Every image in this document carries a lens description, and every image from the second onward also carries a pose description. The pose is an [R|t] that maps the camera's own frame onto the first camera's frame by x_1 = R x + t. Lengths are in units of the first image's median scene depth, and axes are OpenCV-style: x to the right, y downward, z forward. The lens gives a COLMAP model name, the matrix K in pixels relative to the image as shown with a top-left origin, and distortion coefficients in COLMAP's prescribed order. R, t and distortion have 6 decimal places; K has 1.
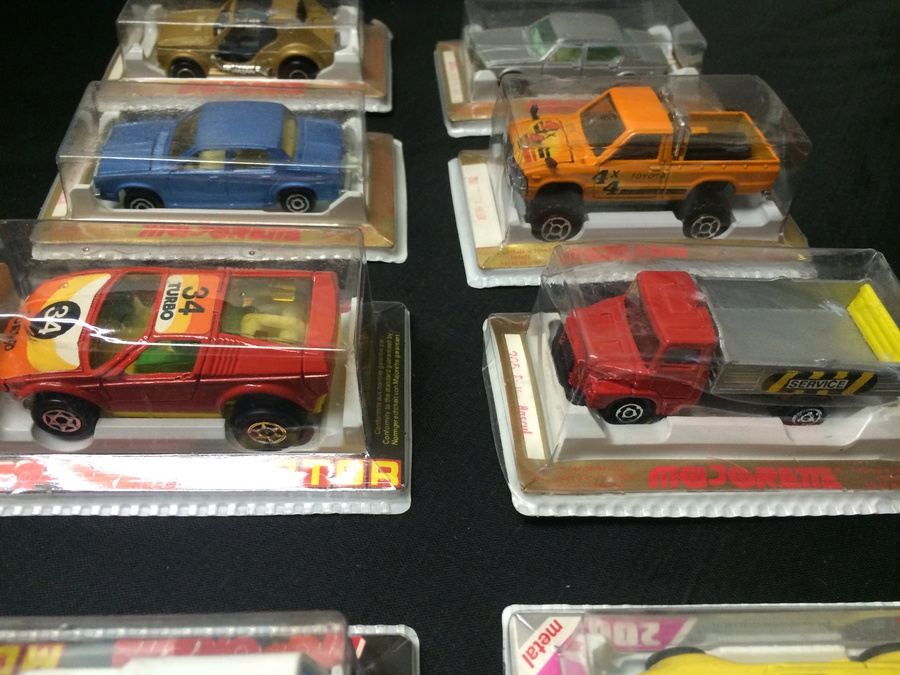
lens RADIAL K [[783.2, 0, 448.3], [0, 783.2, 337.8], [0, 0, 1]] dist [0.061159, -0.107193]
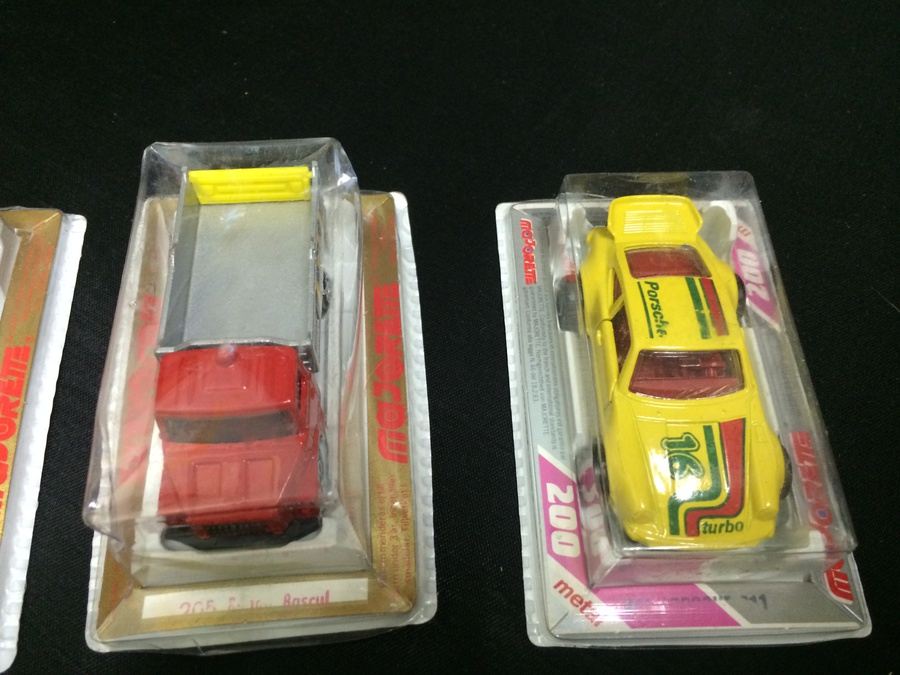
lens RADIAL K [[783.2, 0, 450.0], [0, 783.2, 338.3], [0, 0, 1]] dist [0.061159, -0.107193]
pose [[0.003450, -0.893397, 0.449254, -0.018152], [0.706413, 0.320159, 0.631251, -0.298388], [-0.707791, 0.315181, 0.632212, 0.256464]]
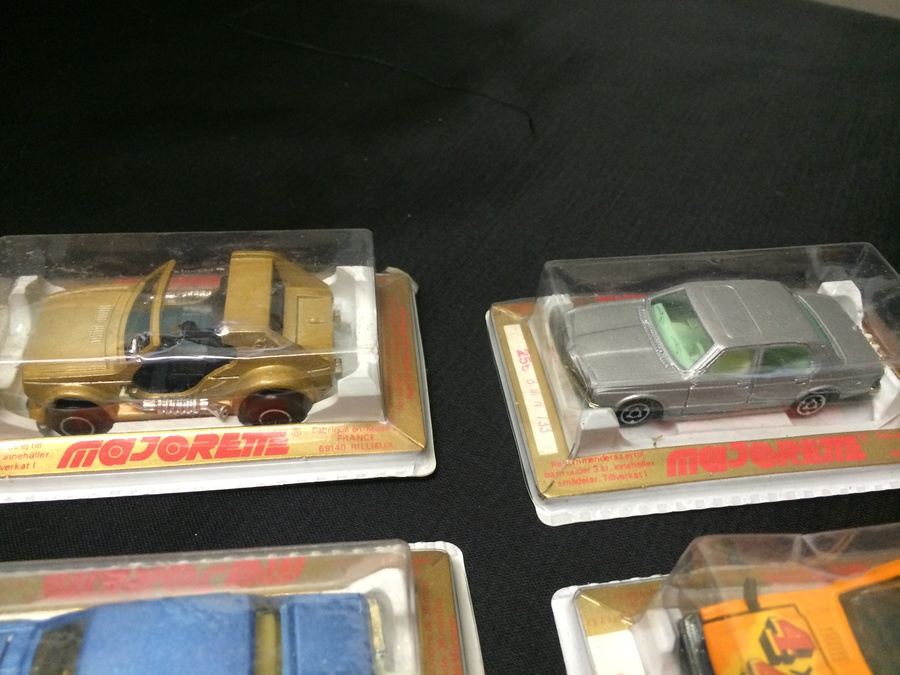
lens RADIAL K [[783.2, 0, 448.2], [0, 783.2, 334.4], [0, 0, 1]] dist [0.061159, -0.107193]
pose [[0.998638, -0.024192, 0.046222, -0.110991], [0.025500, 0.999285, -0.027920, -0.471633], [-0.045513, 0.029061, 0.998541, 0.524292]]
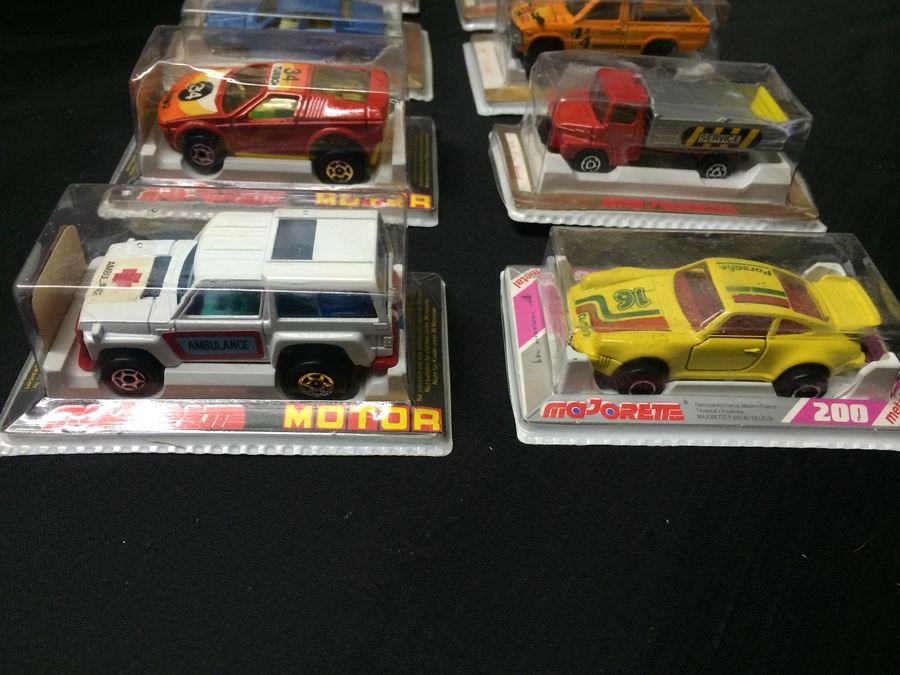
lens RADIAL K [[783.2, 0, 449.0], [0, 783.2, 338.1], [0, 0, 1]] dist [0.061159, -0.107193]
pose [[0.999937, 0.007744, -0.008071, -0.011103], [-0.008062, 0.999160, -0.040166, 0.370552], [0.007753, 0.040229, 0.999160, -0.331744]]
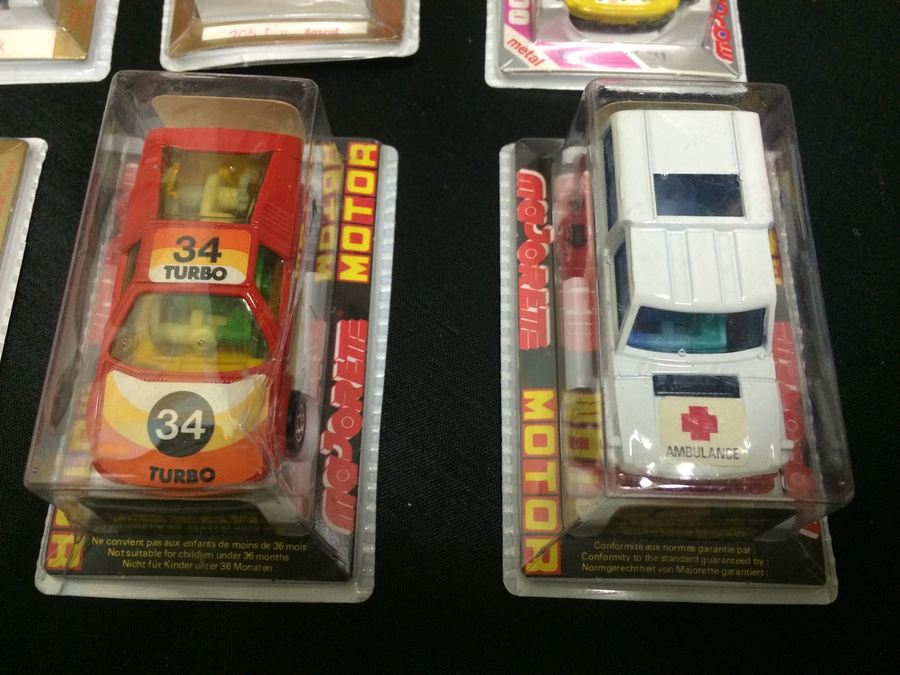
lens RADIAL K [[783.2, 0, 450.3], [0, 783.2, 342.6], [0, 0, 1]] dist [0.061159, -0.107193]
pose [[0.064076, -0.949511, 0.307121, -0.493629], [0.717078, 0.257841, 0.647548, -0.281593], [-0.694042, 0.178737, 0.697394, 0.169426]]
